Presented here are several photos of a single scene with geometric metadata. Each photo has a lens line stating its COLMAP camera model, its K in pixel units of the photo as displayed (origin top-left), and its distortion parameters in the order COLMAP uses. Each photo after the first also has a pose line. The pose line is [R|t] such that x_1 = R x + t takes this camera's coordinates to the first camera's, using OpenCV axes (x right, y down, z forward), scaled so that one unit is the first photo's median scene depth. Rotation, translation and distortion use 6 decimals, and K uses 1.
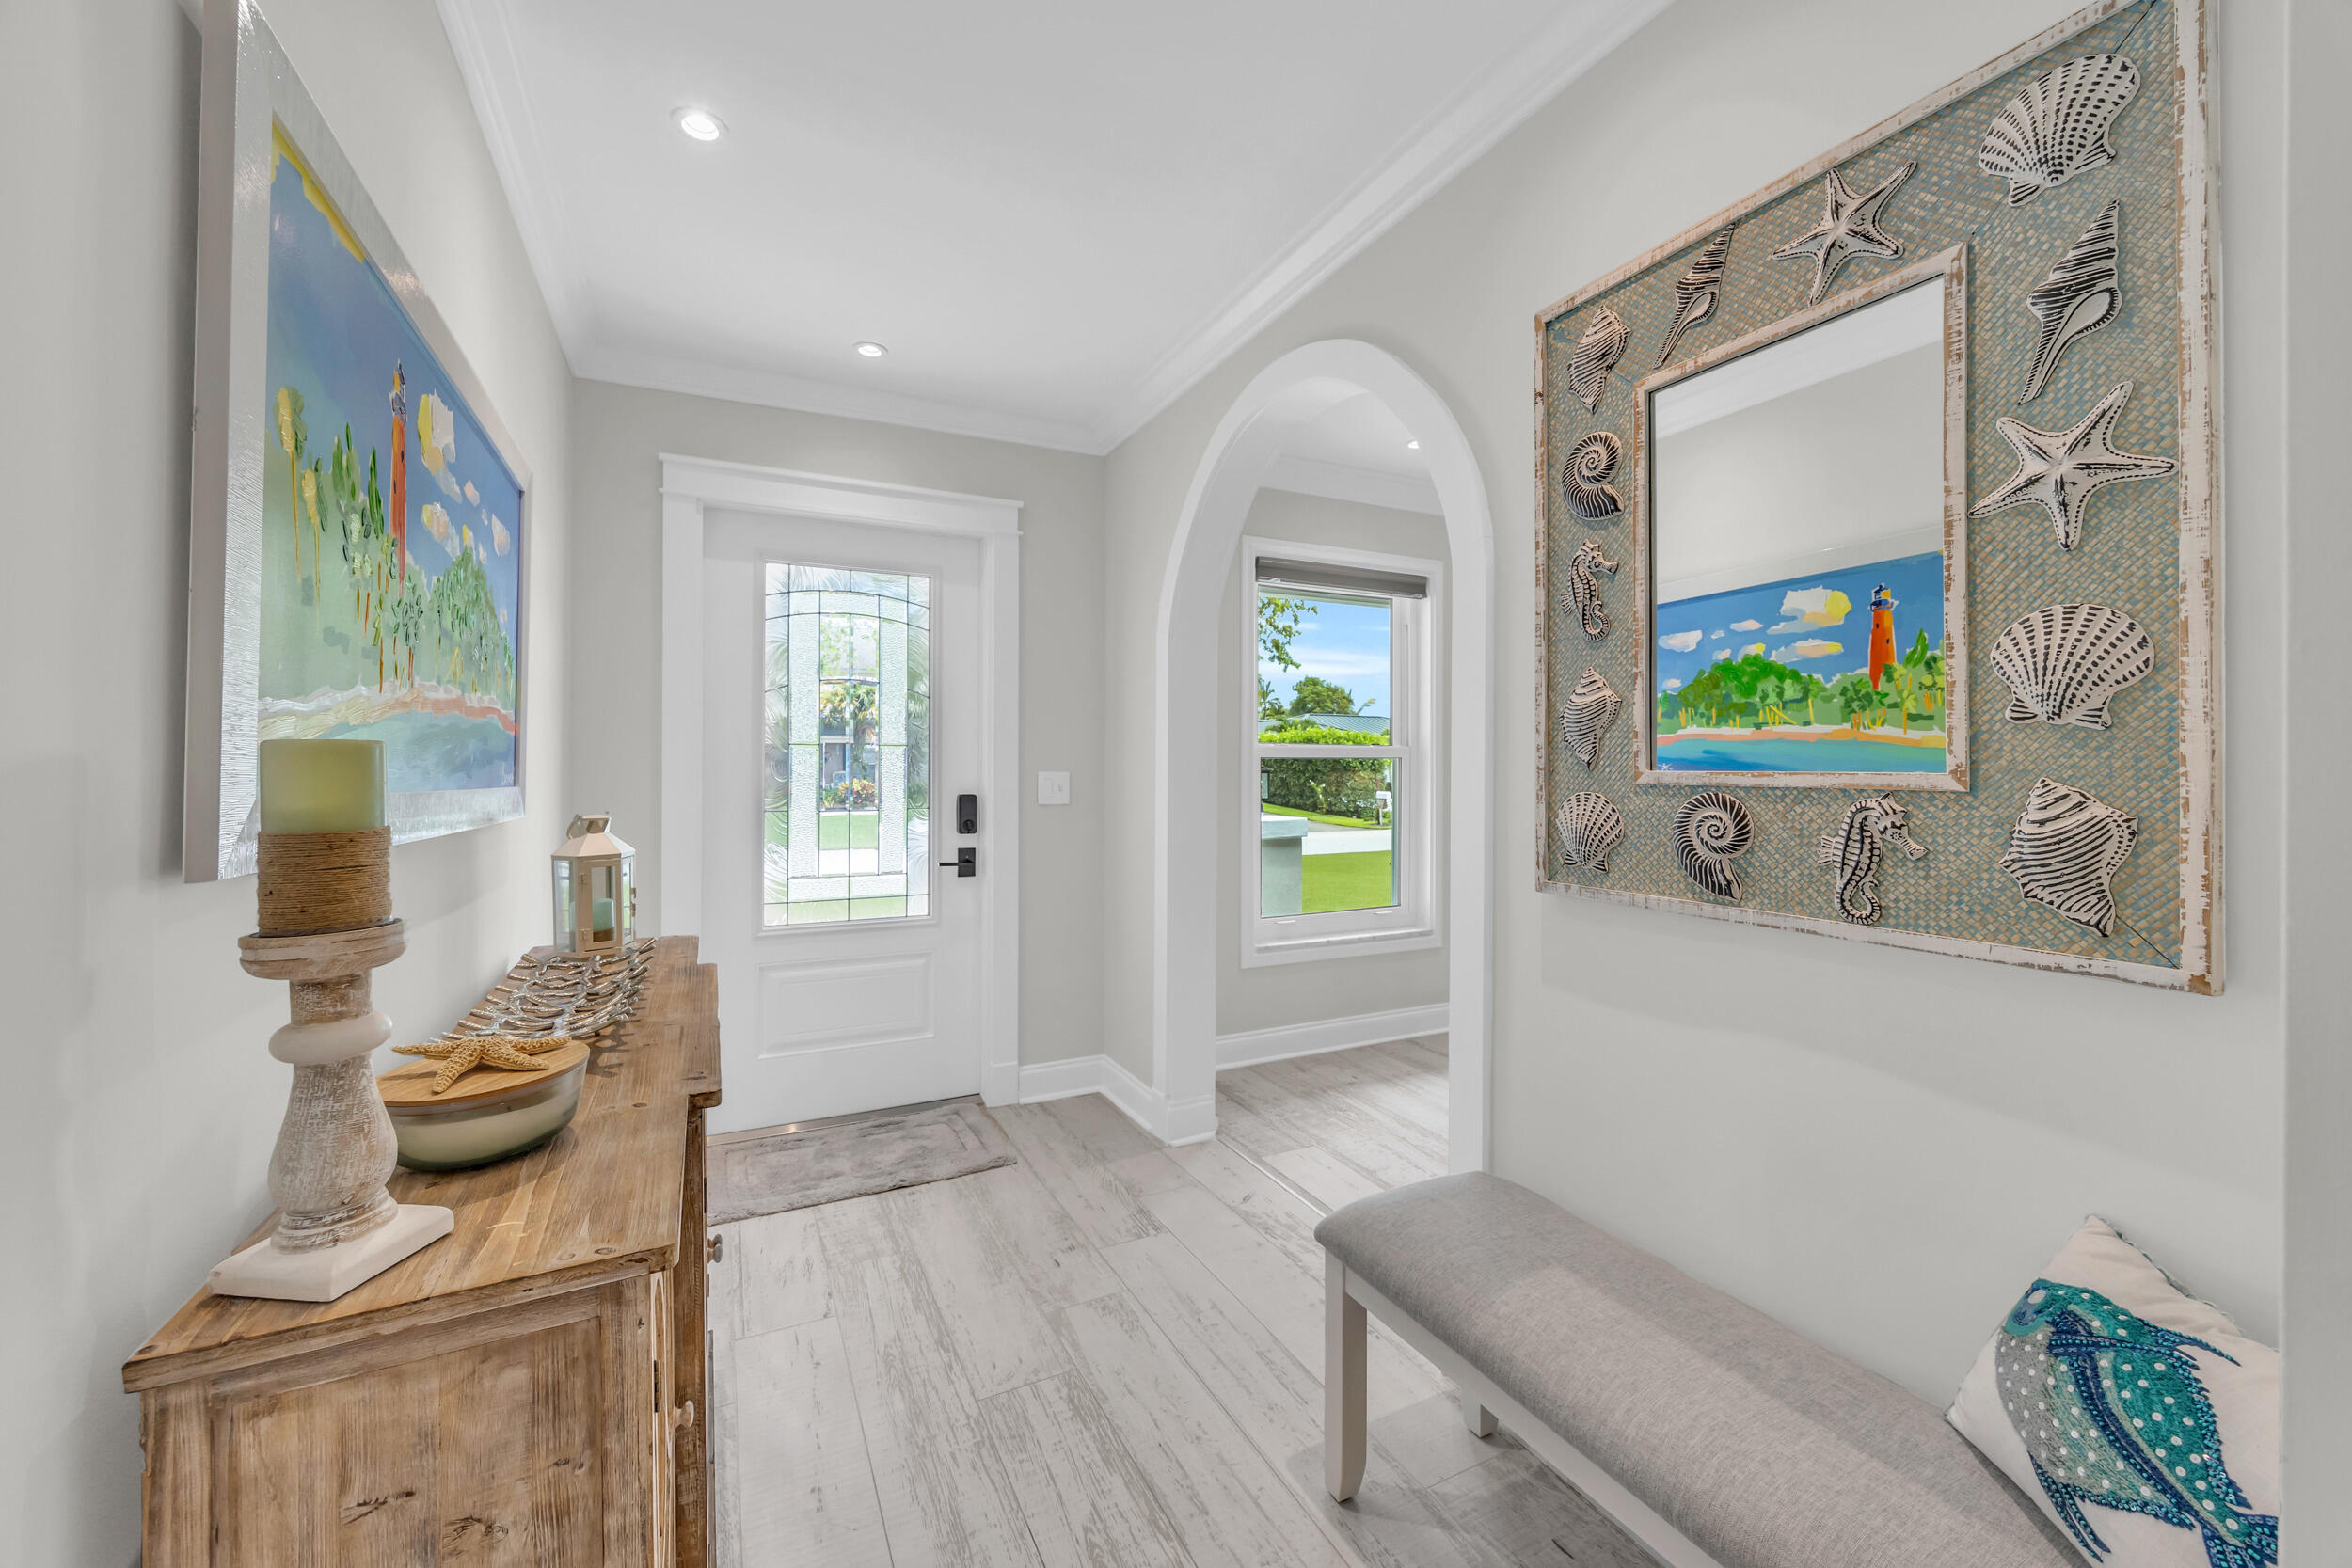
lens RADIAL K [[916.9, 0, 1182.4], [0, 916.9, 767.6], [0, 0, 1]] dist [0.000779, 0.000017]
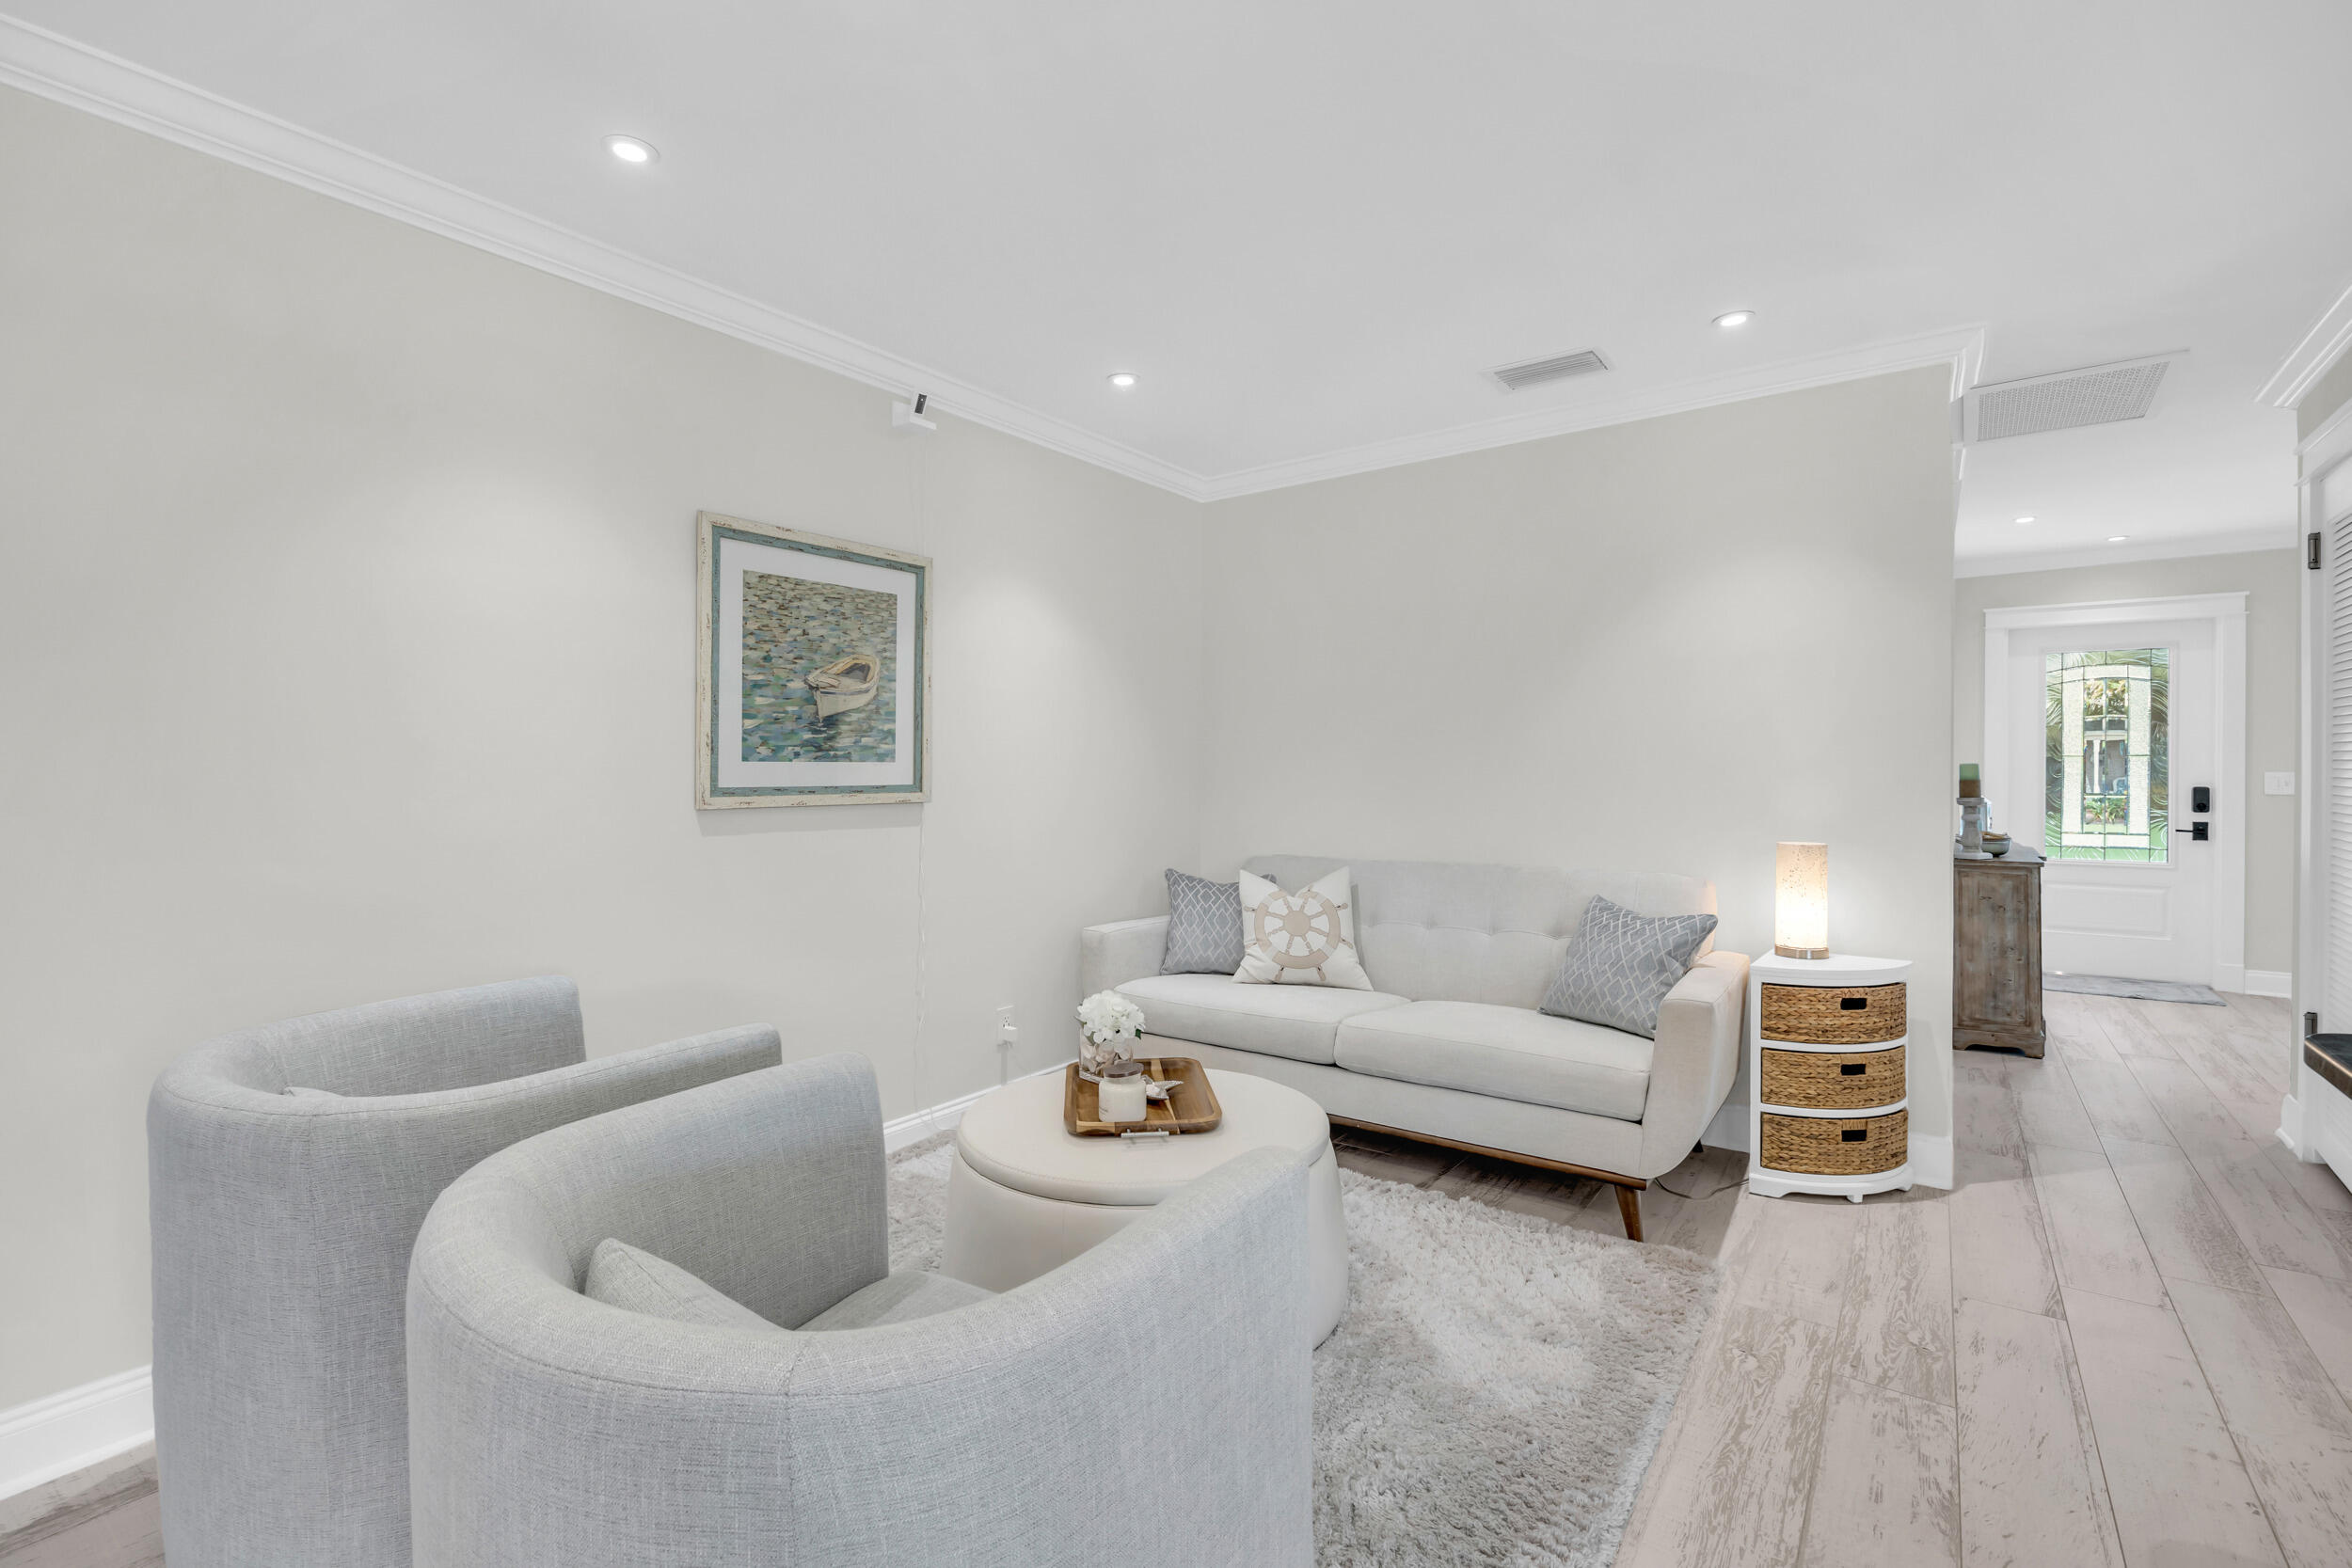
lens RADIAL K [[1044.5, 0, 1184.6], [0, 1044.5, 775.3], [0, 0, 1]] dist [-0.004045, -0.000455]
pose [[0.458328, 0.000363, -0.888783, 0.592675], [0.000171, 1.000000, 0.000497, 0.009499], [0.888783, -0.000380, 0.458328, -1.457855]]
